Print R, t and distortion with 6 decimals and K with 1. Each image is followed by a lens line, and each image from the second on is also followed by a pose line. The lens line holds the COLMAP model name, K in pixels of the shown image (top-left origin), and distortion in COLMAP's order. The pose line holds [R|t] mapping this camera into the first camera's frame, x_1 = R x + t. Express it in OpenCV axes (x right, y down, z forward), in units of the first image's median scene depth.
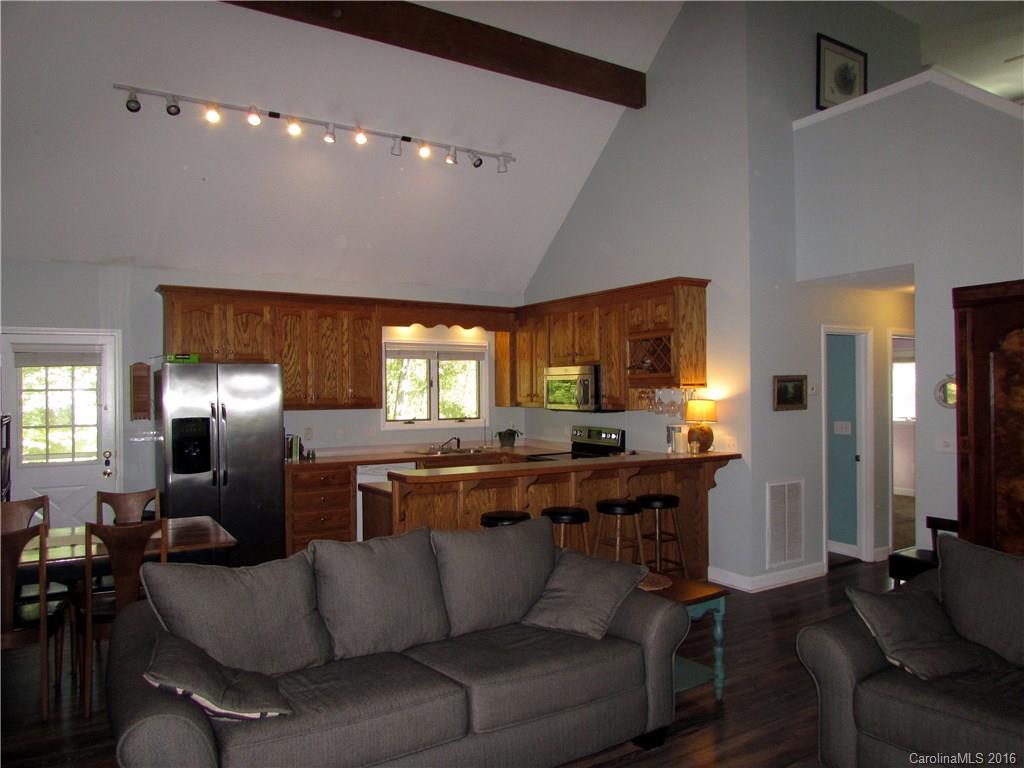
lens RADIAL K [[704.4, 0, 512.0], [0, 704.4, 384.0], [0, 0, 1]] dist [-0.056697, 0.001672]
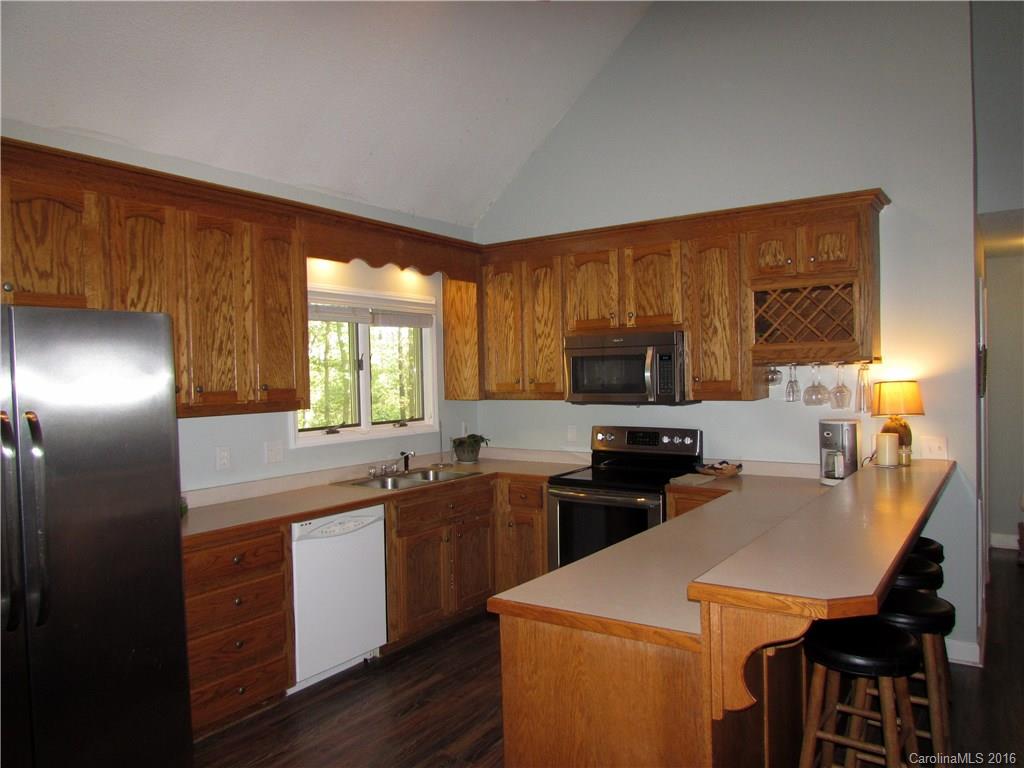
lens RADIAL K [[726.6, 0, 512.0], [0, 726.6, 384.0], [0, 0, 1]] dist [-0.009393, -0.004244]
pose [[0.918759, -0.017318, 0.394438, -0.283000], [0.010244, 0.999747, 0.020033, 0.006380], [-0.394685, -0.014365, 0.918704, 0.457185]]
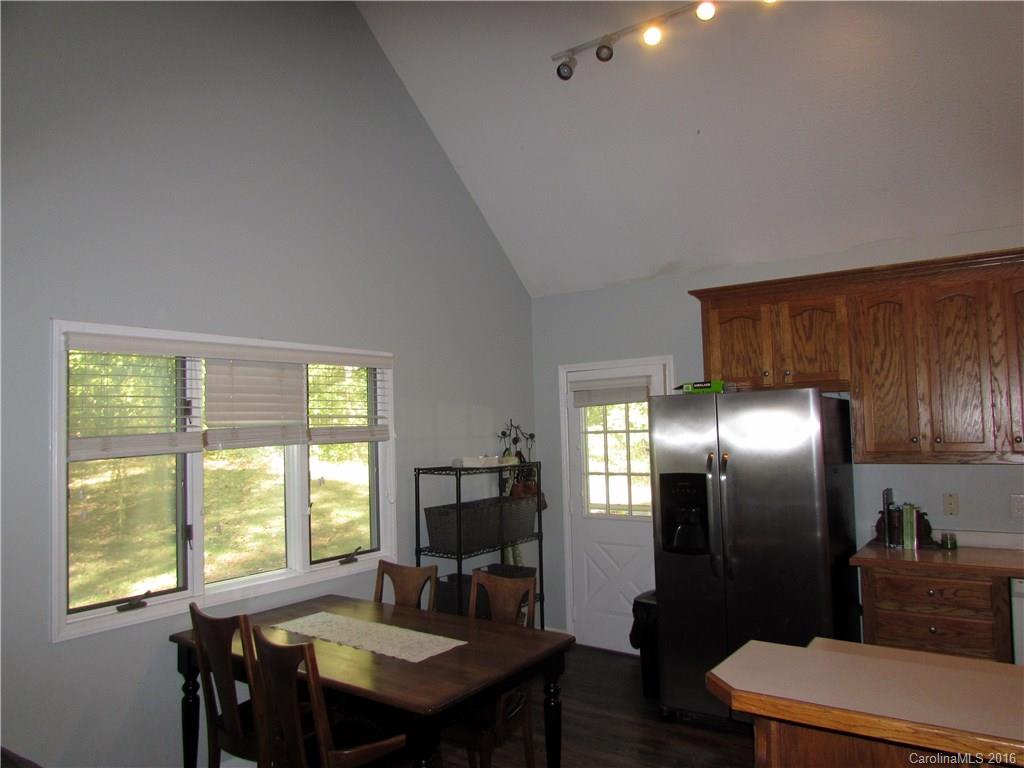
lens RADIAL K [[740.7, 0, 534.9], [0, 740.7, 388.0], [0, 0, 1]] dist [-0.004916, 0.000641]
pose [[0.400681, -0.049575, -0.914875, 0.139476], [0.029344, 0.998717, -0.041267, -0.008991], [0.915748, -0.010311, 0.401622, 0.474884]]
